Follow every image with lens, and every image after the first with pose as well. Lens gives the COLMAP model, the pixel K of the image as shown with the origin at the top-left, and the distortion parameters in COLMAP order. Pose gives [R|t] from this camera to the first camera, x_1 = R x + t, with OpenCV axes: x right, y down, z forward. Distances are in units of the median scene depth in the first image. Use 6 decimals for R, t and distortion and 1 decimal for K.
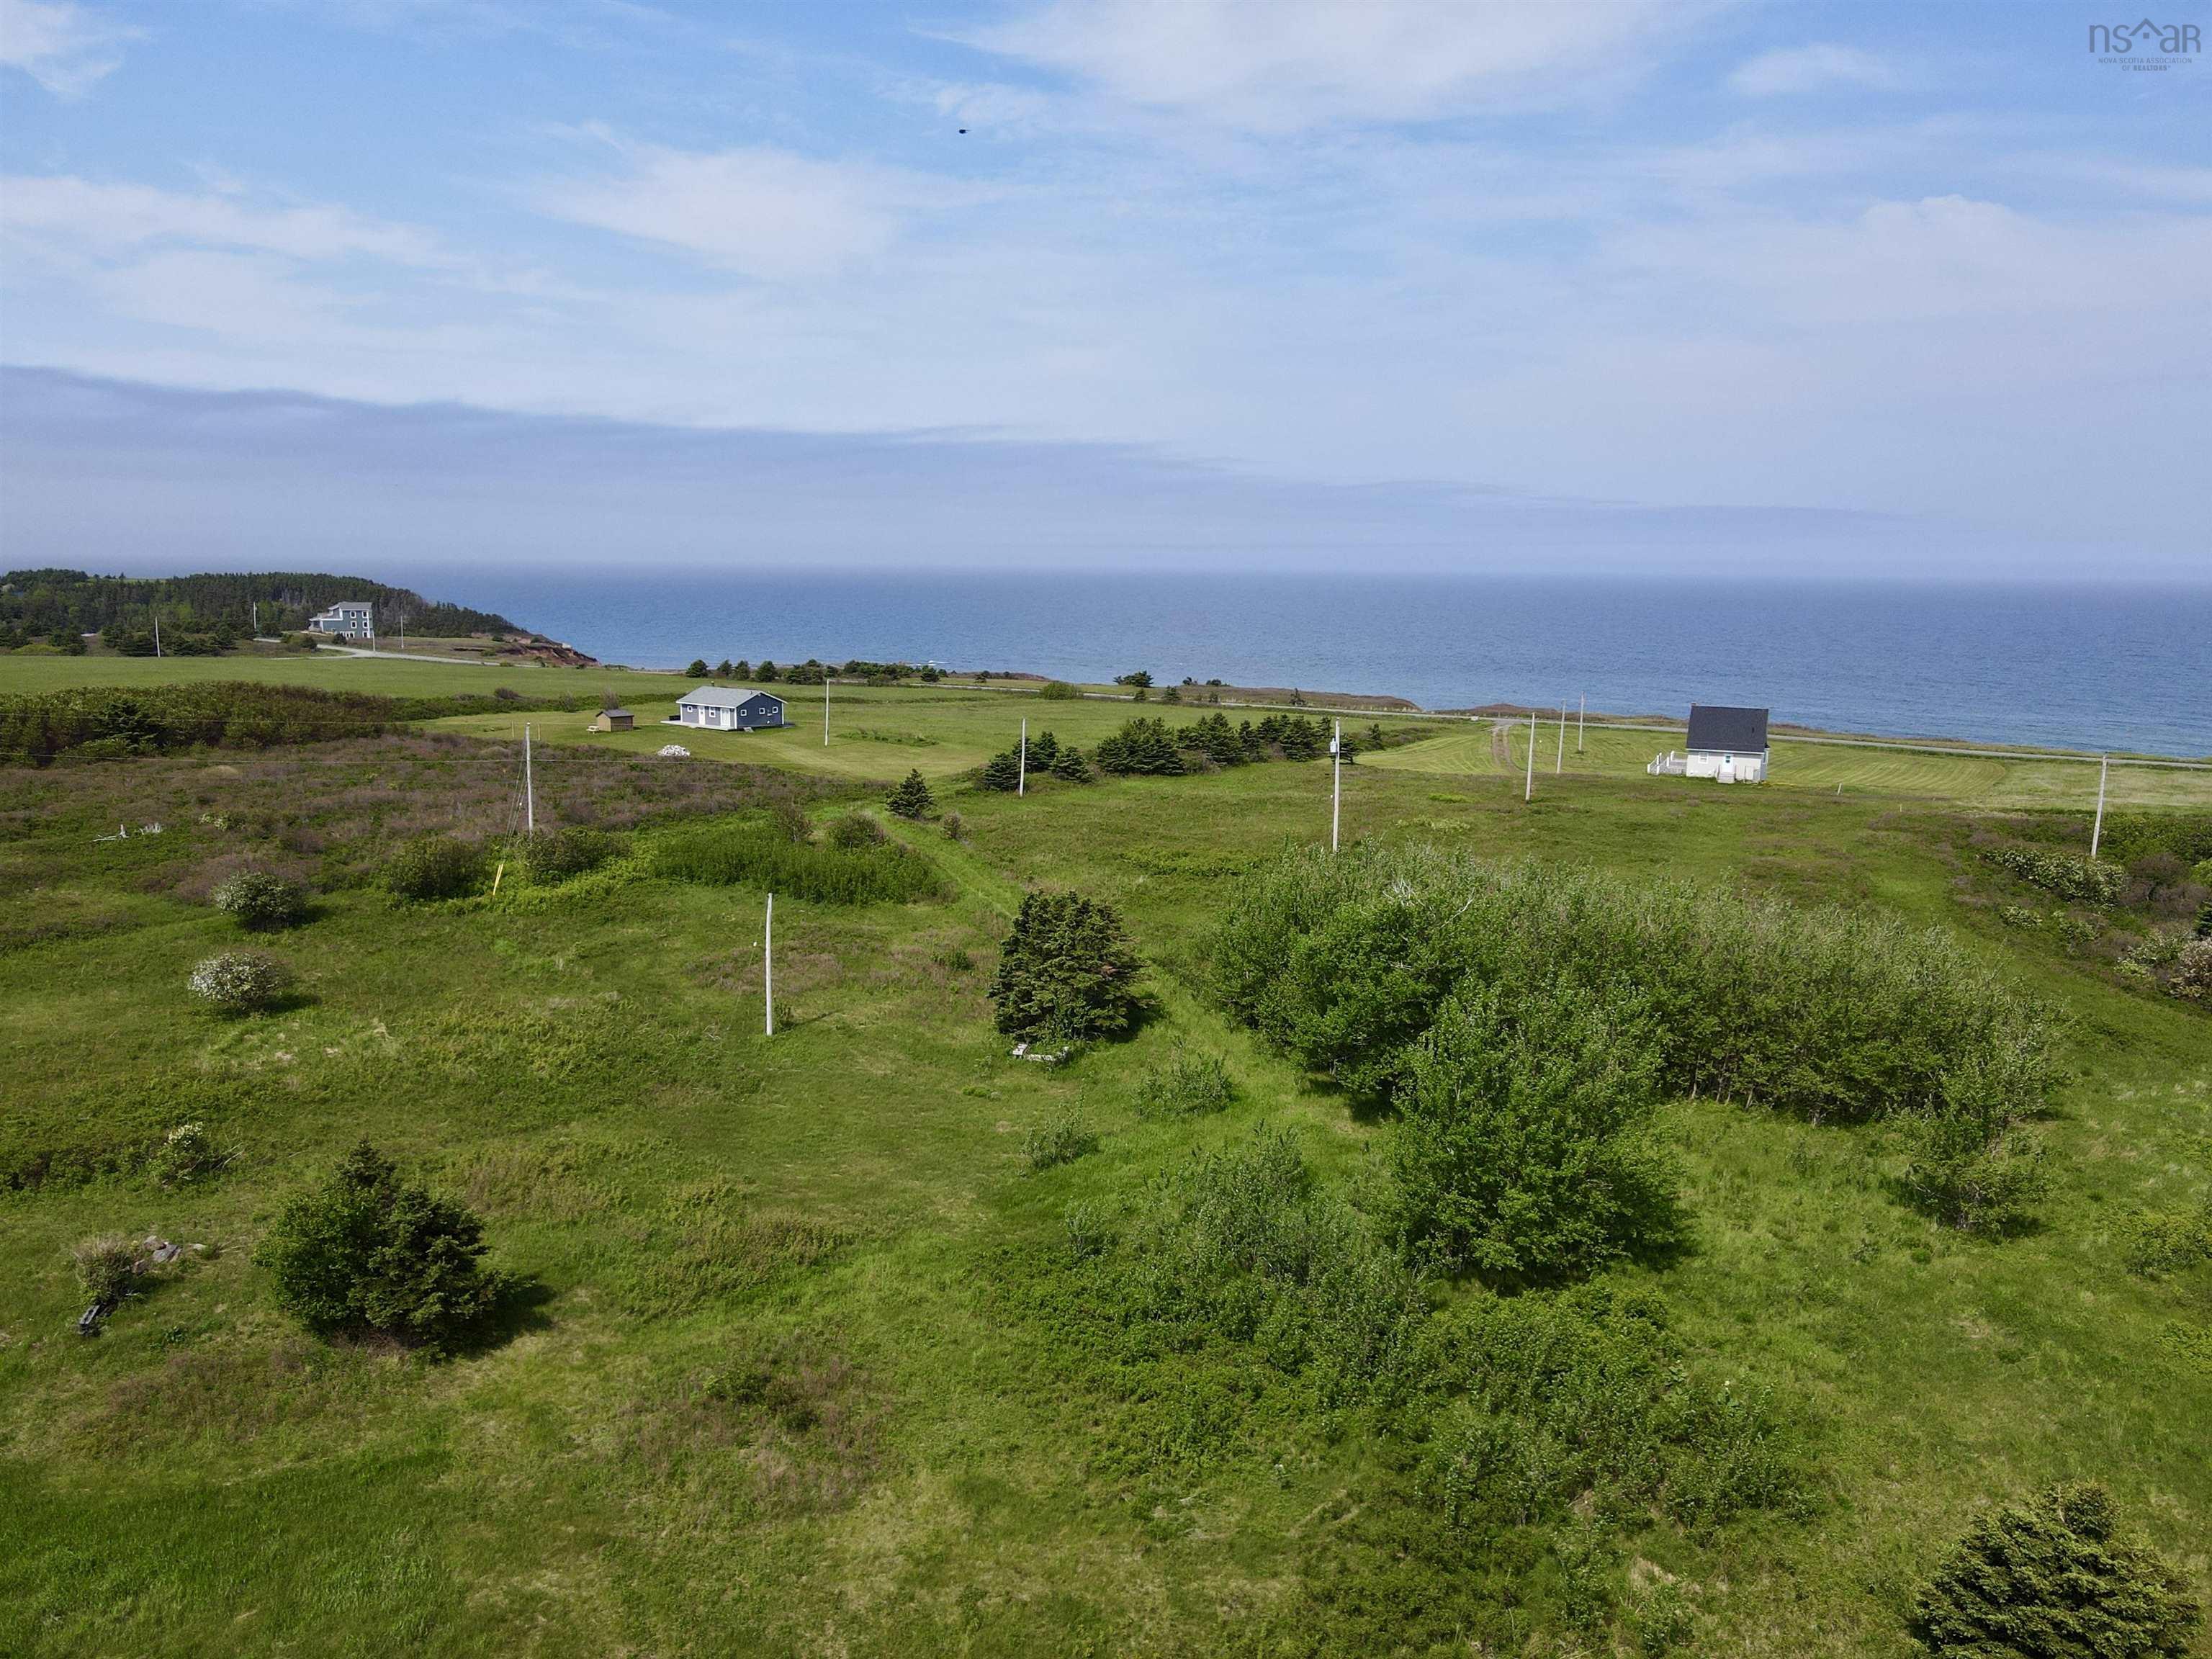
lens RADIAL K [[1622.2, 0, 1106.0], [0, 1622.2, 874.9], [0, 0, 1]] dist [0.008359, -0.003973]
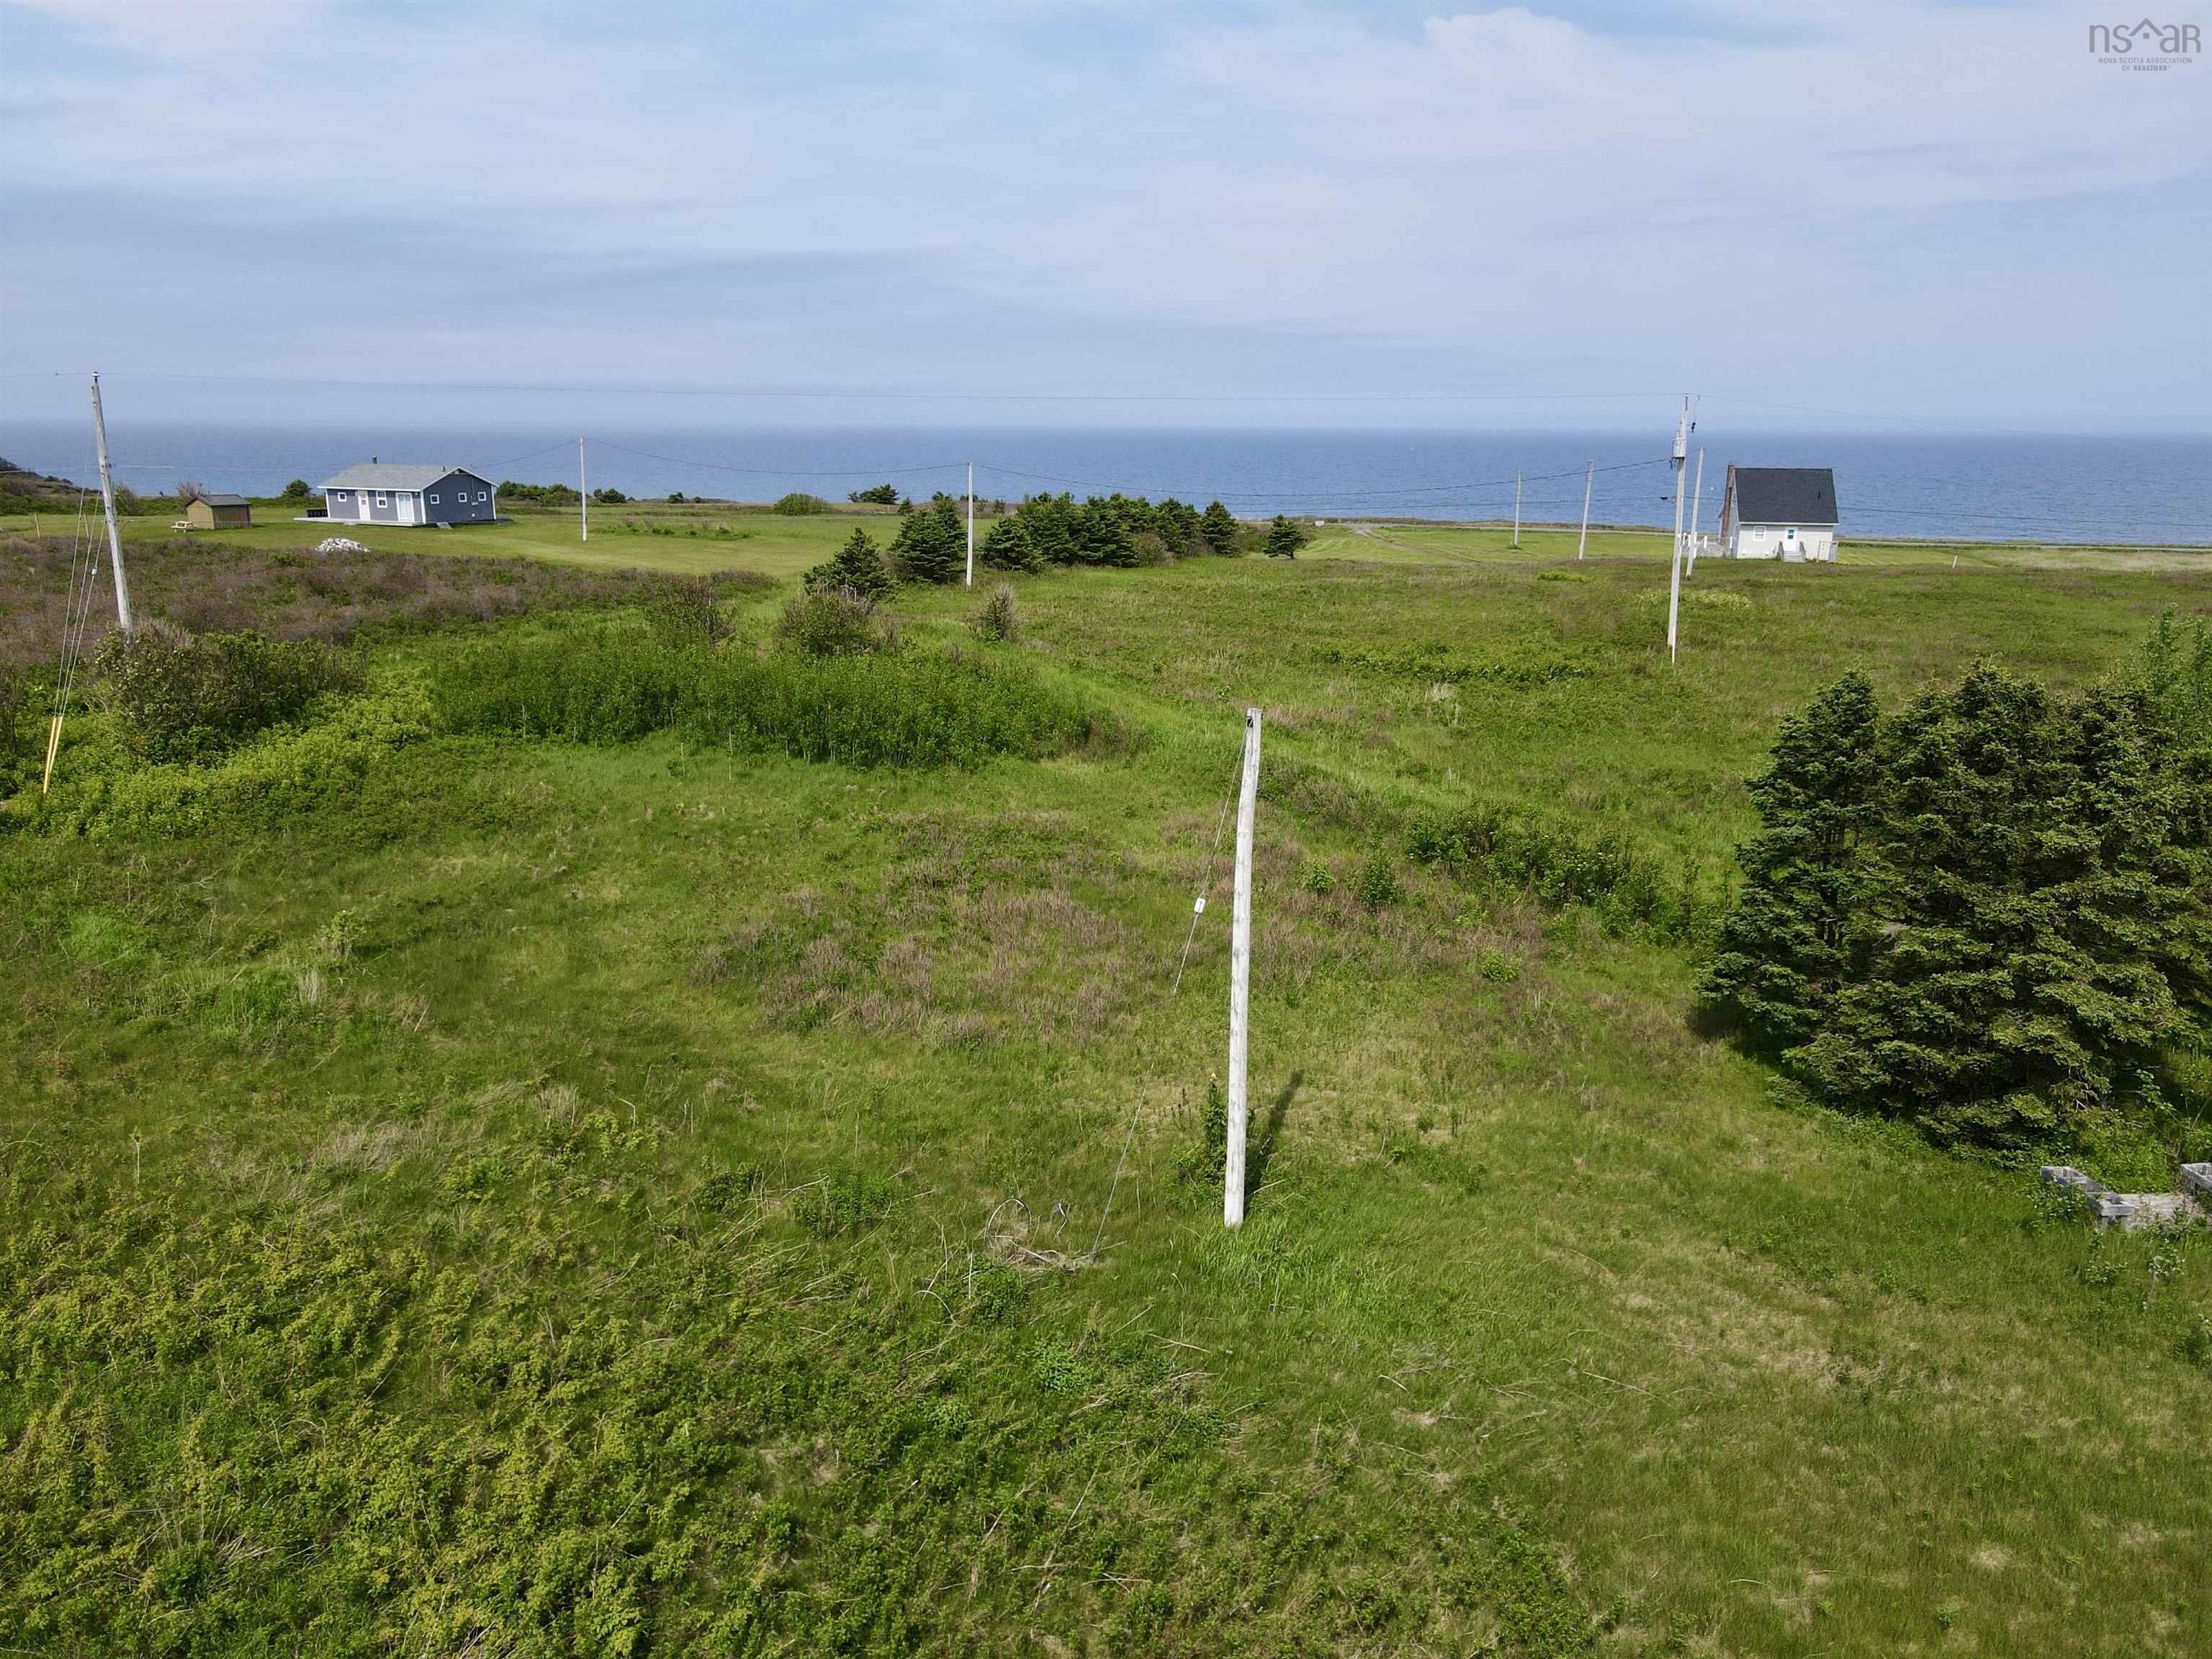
lens RADIAL K [[1628.0, 0, 1108.4], [0, 1628.0, 846.0], [0, 0, 1]] dist [-0.008268, 0.039287]
pose [[0.972883, -0.064899, 0.222005, -0.178518], [0.049894, 0.996116, 0.072546, 0.007931], [-0.225851, -0.059502, 0.972343, 0.460774]]
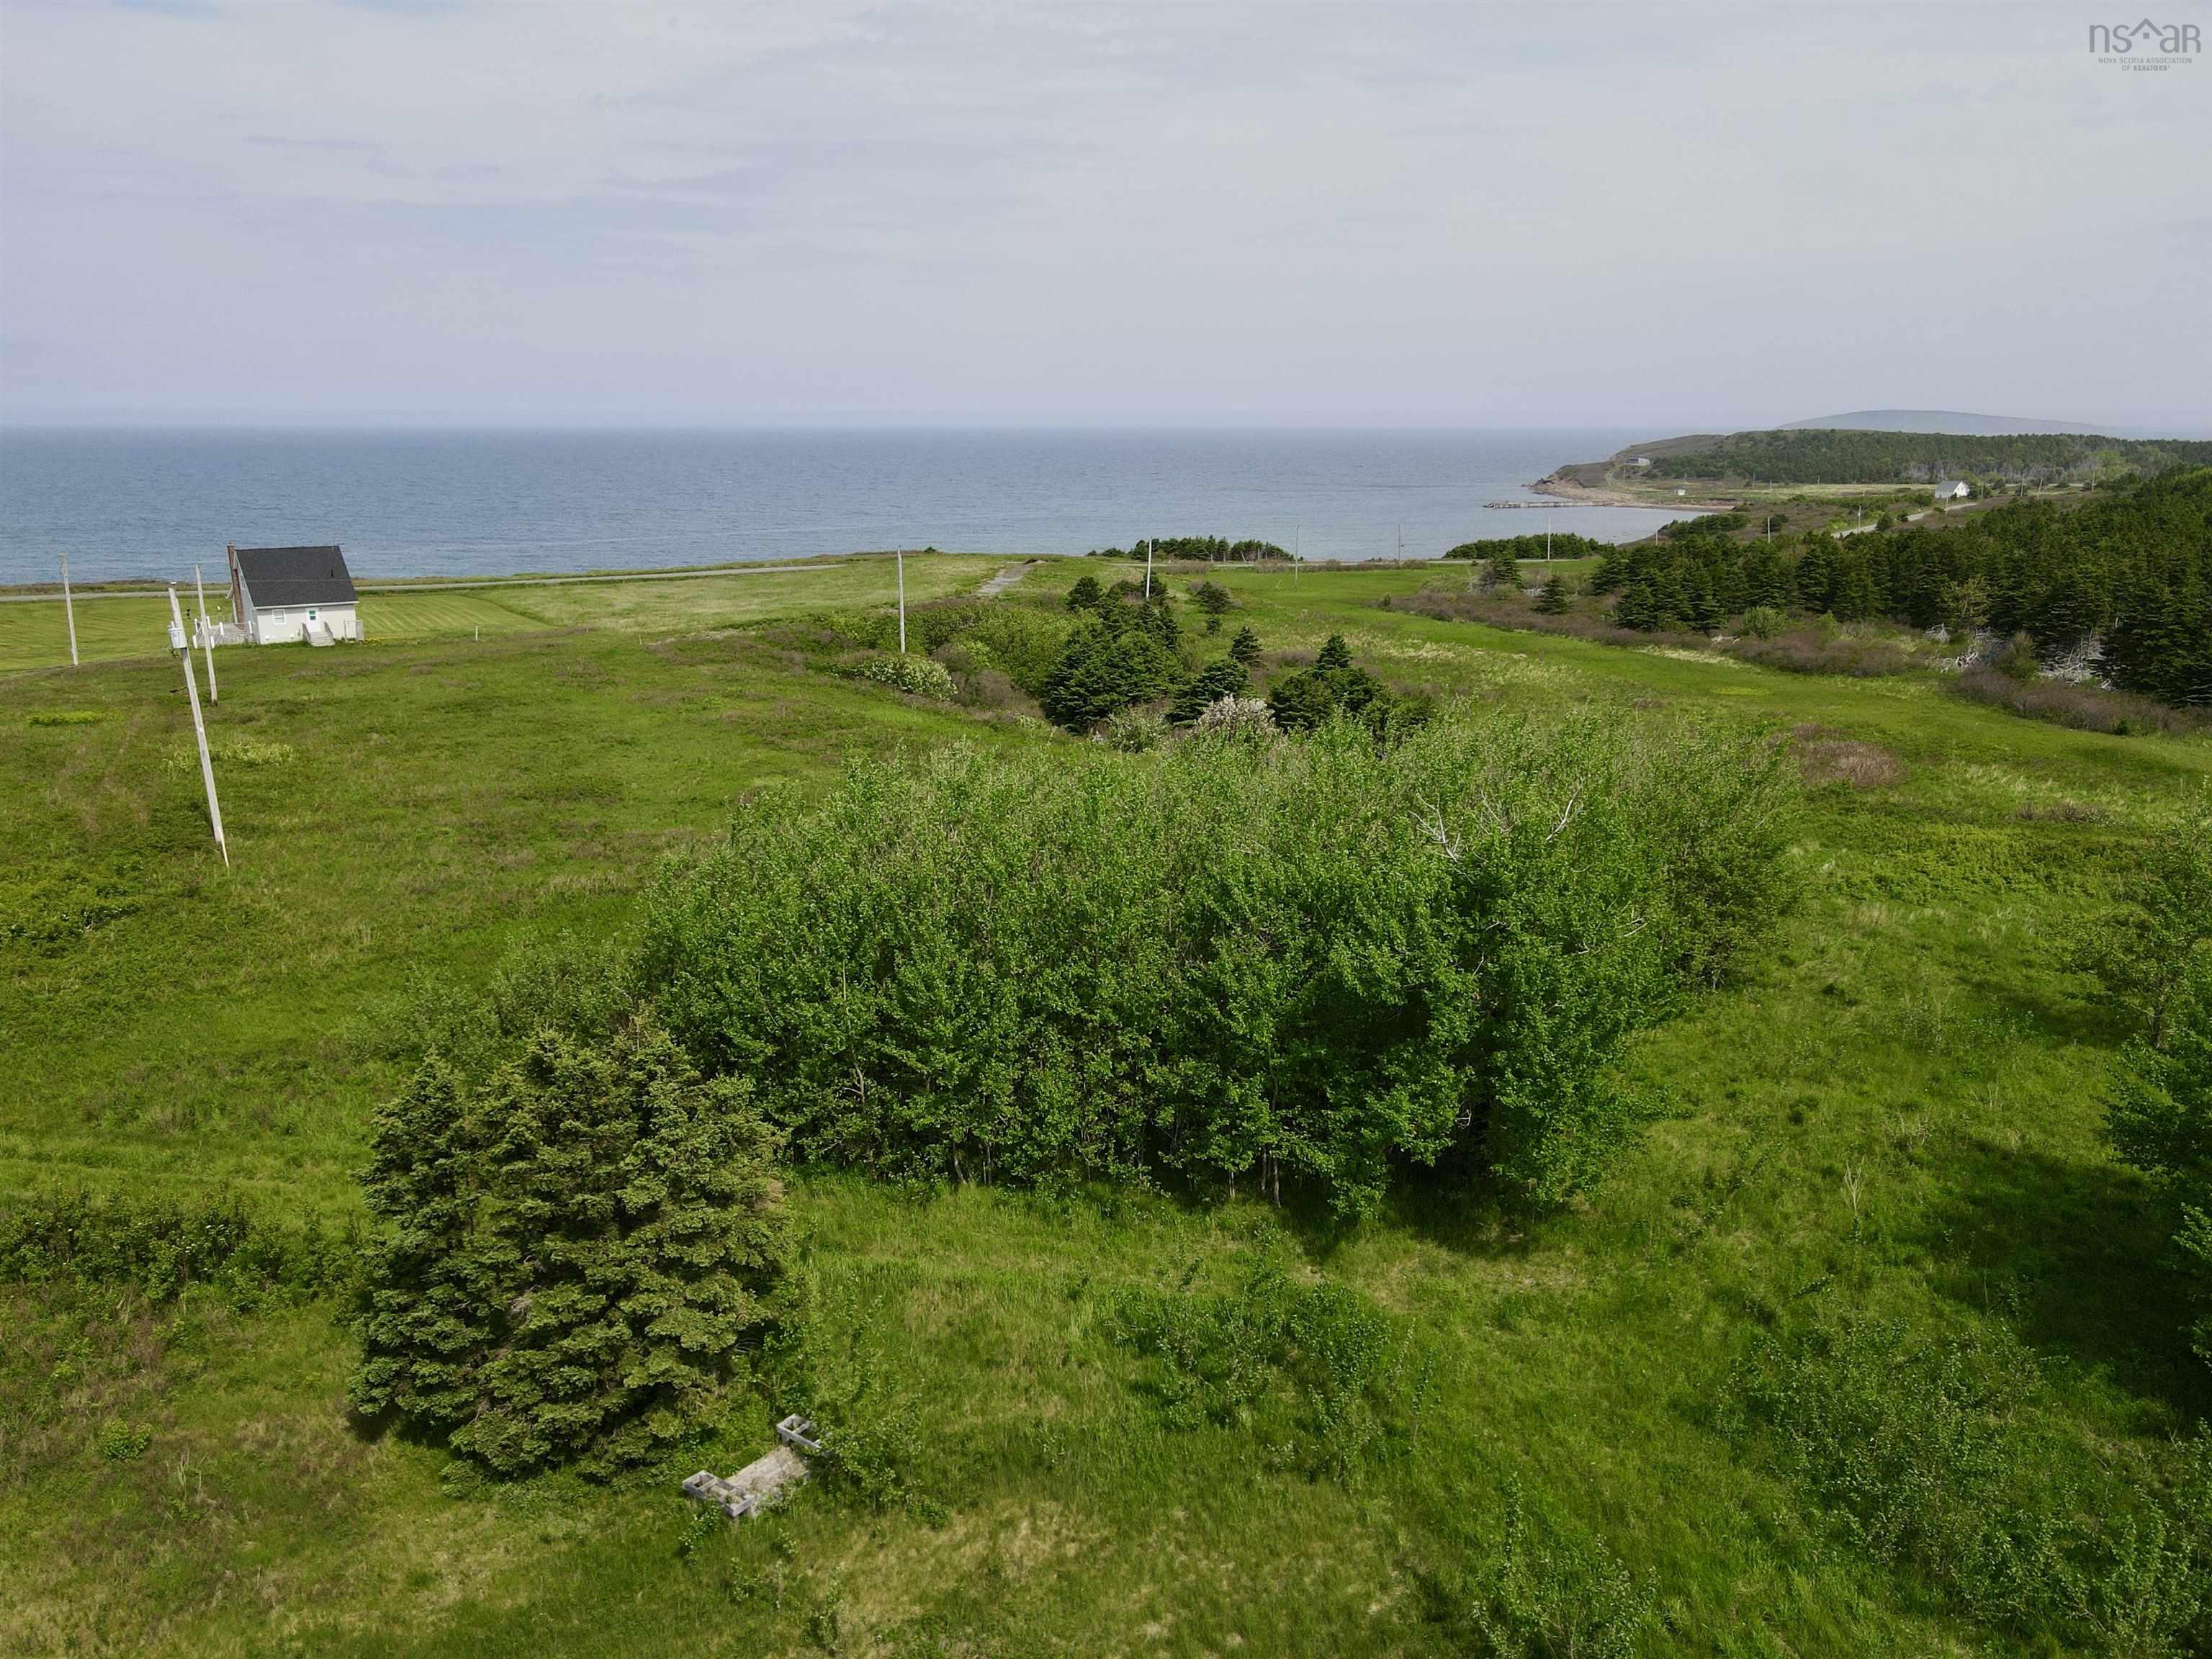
lens RADIAL K [[1628.0, 0, 1108.4], [0, 1628.0, 846.0], [0, 0, 1]] dist [-0.008268, 0.039287]
pose [[0.474008, -0.234421, 0.848742, -0.175620], [0.172128, 0.969982, 0.171777, -0.049617], [-0.863532, 0.064669, 0.500130, 0.449739]]
